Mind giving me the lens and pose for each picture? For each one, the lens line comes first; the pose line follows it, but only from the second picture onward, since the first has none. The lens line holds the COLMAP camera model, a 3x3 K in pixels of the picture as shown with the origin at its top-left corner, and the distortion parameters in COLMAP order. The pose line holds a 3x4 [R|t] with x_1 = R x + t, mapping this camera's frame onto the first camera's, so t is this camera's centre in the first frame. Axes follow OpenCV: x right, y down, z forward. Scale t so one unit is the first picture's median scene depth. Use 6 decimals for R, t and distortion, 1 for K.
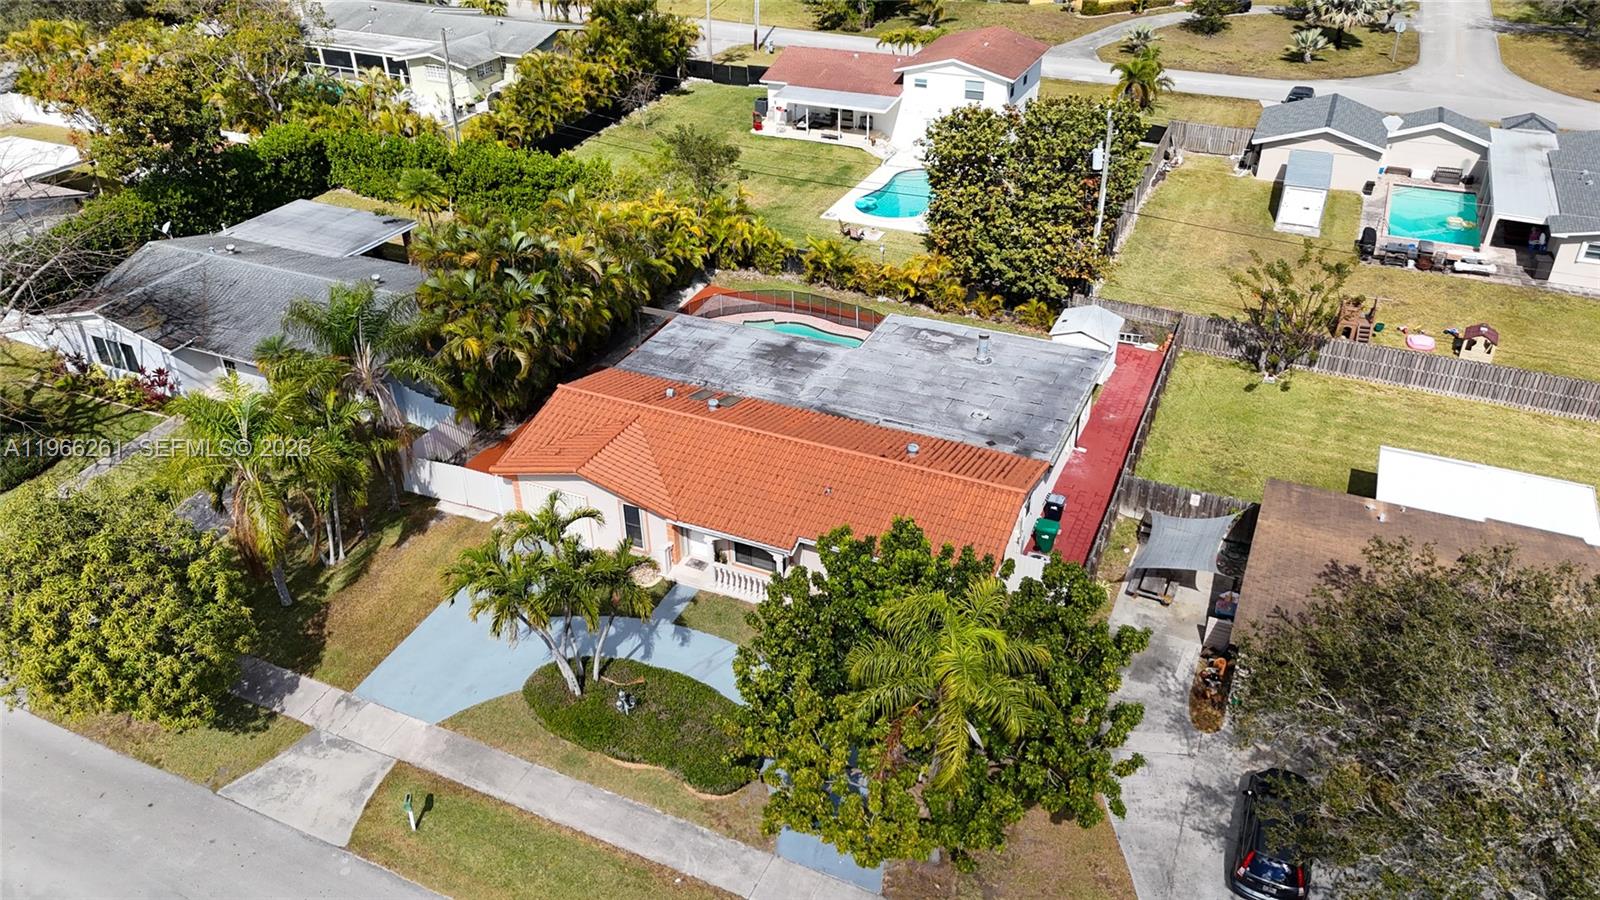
lens RADIAL K [[1177.0, 0, 800.0], [0, 1177.0, 450.0], [0, 0, 1]] dist [0.064224, -0.053754]
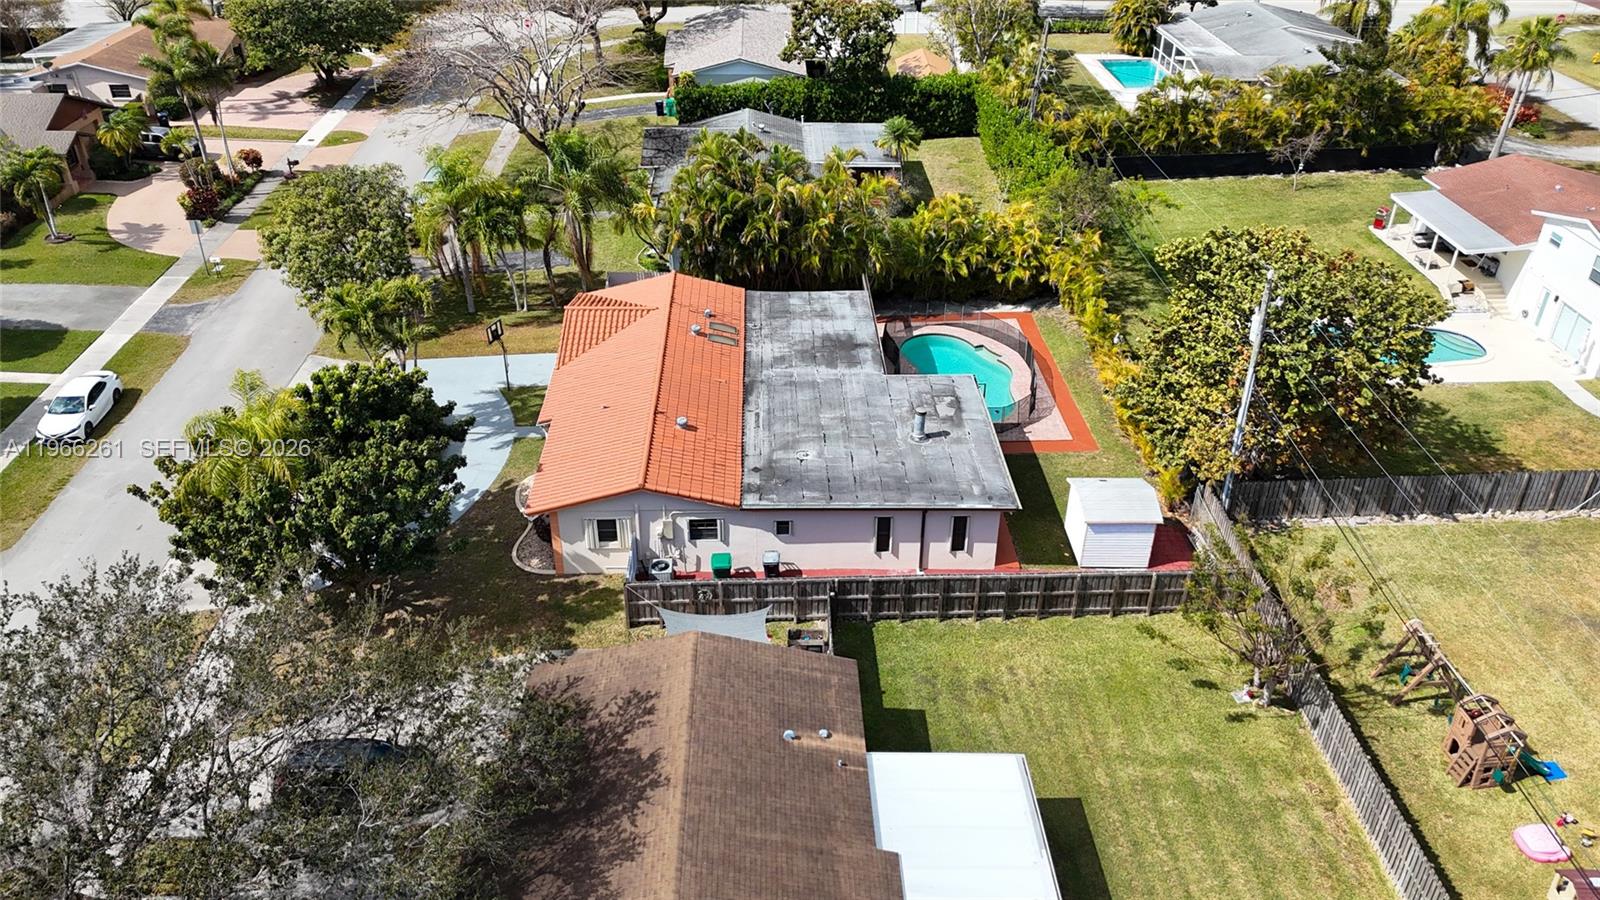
lens RADIAL K [[1189.5, 0, 799.6], [0, 1189.5, 453.5], [0, 0, 1]] dist [0.057952, -0.043281]
pose [[0.442526, 0.484625, -0.754526, 0.691305], [-0.488429, 0.835897, 0.250427, -0.212678], [0.752069, 0.257713, 0.606611, 0.314960]]
